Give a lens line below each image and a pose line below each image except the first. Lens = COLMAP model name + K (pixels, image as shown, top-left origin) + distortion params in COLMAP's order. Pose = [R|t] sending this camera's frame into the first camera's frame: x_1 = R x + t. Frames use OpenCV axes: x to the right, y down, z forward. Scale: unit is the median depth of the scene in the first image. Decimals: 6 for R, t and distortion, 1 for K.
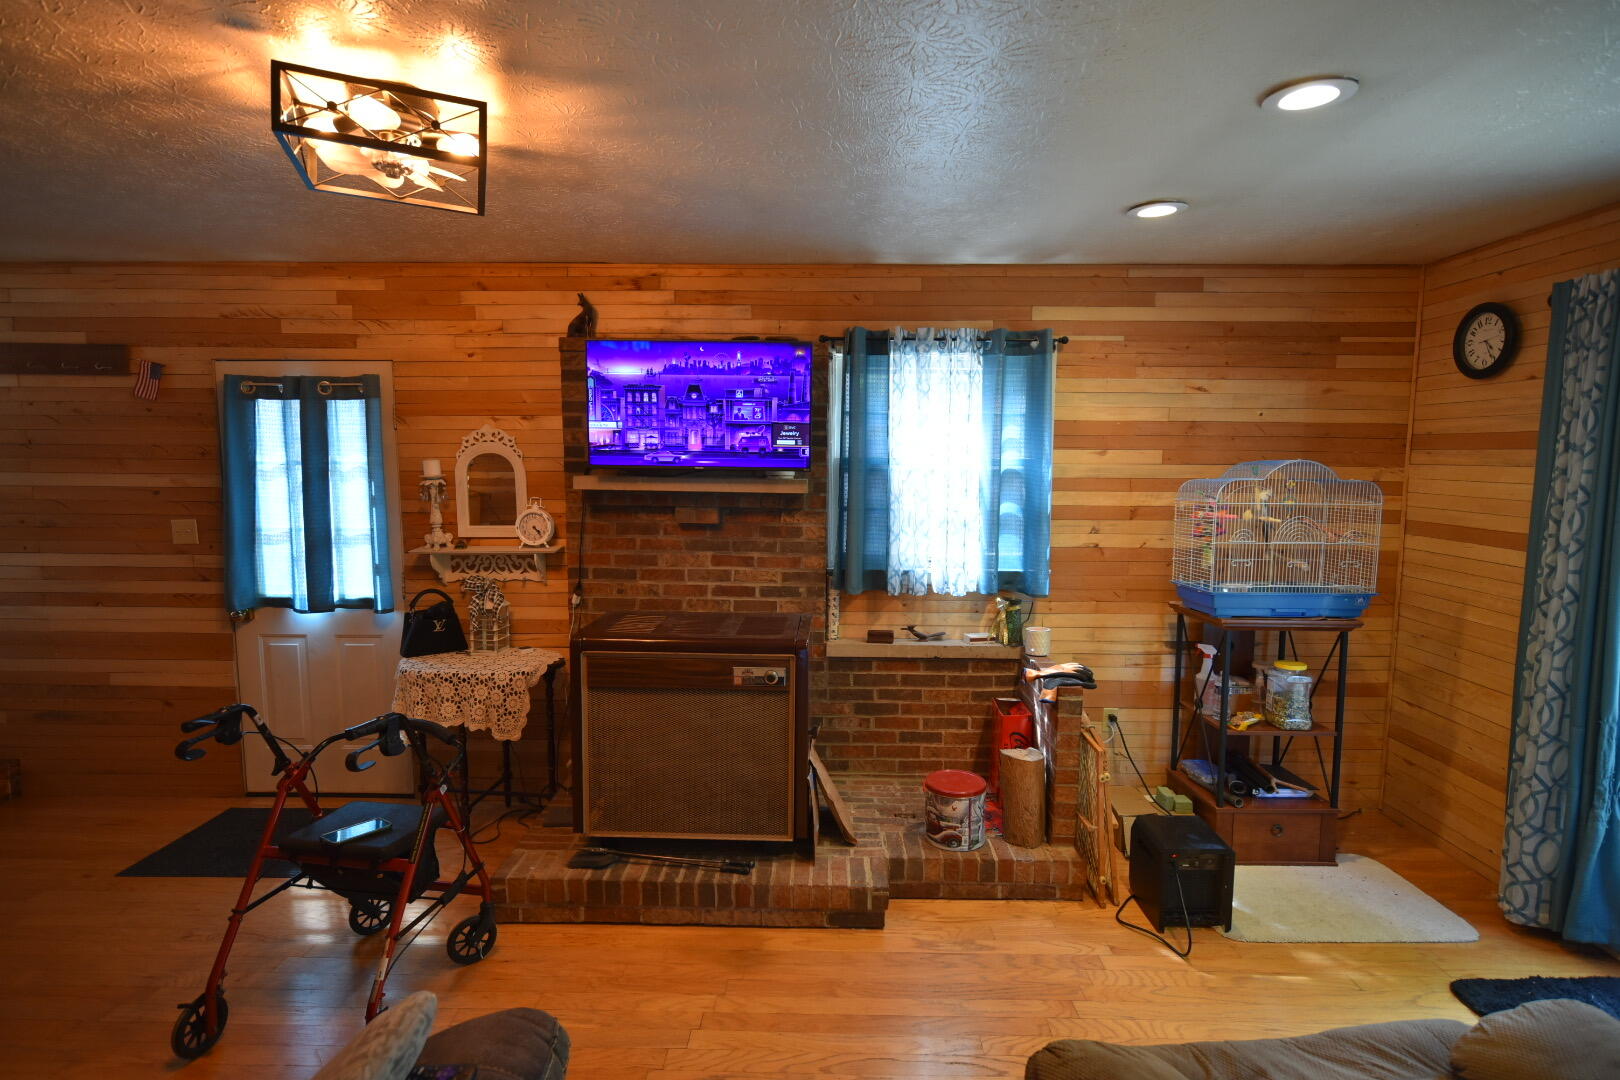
lens RADIAL K [[822.8, 0, 805.9], [0, 822.8, 534.7], [0, 0, 1]] dist [-0.000188, -0.000611]
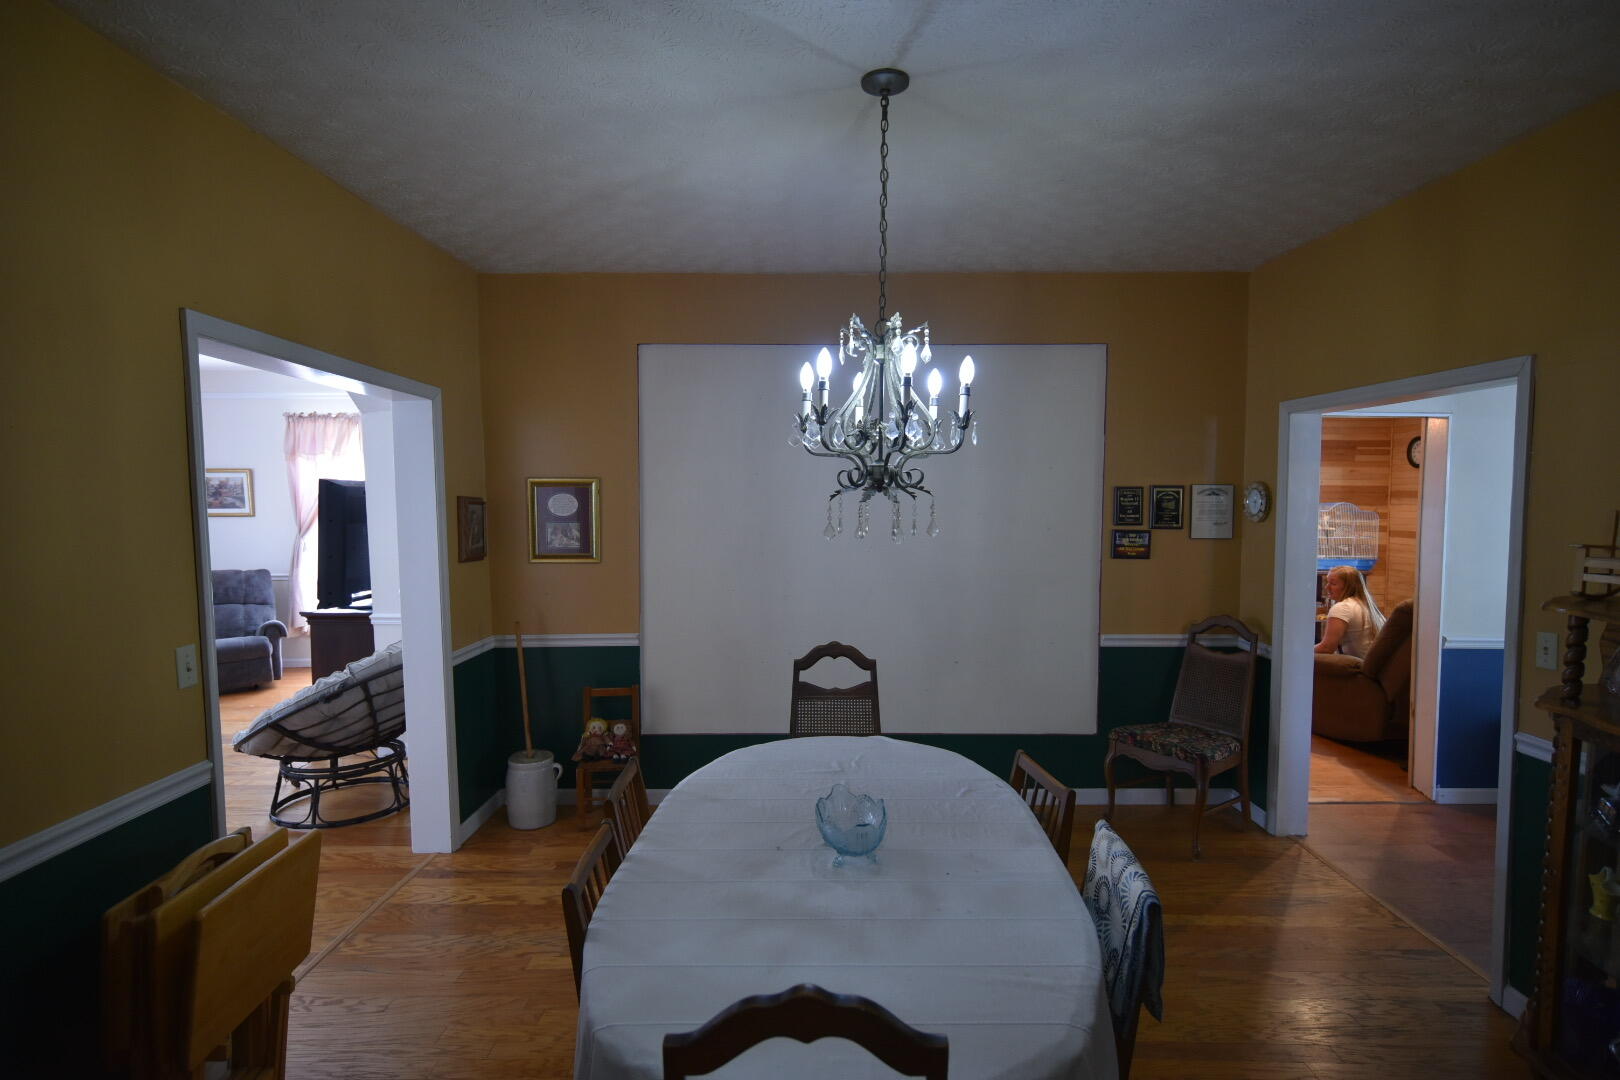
lens RADIAL K [[822.8, 0, 810.7], [0, 822.8, 545.1], [0, 0, 1]] dist [-0.000188, -0.000611]
pose [[0.999948, -0.005166, 0.008813, -0.833118], [0.005598, 0.998746, -0.049742, 0.123214], [-0.008545, 0.049789, 0.998723, -1.174742]]
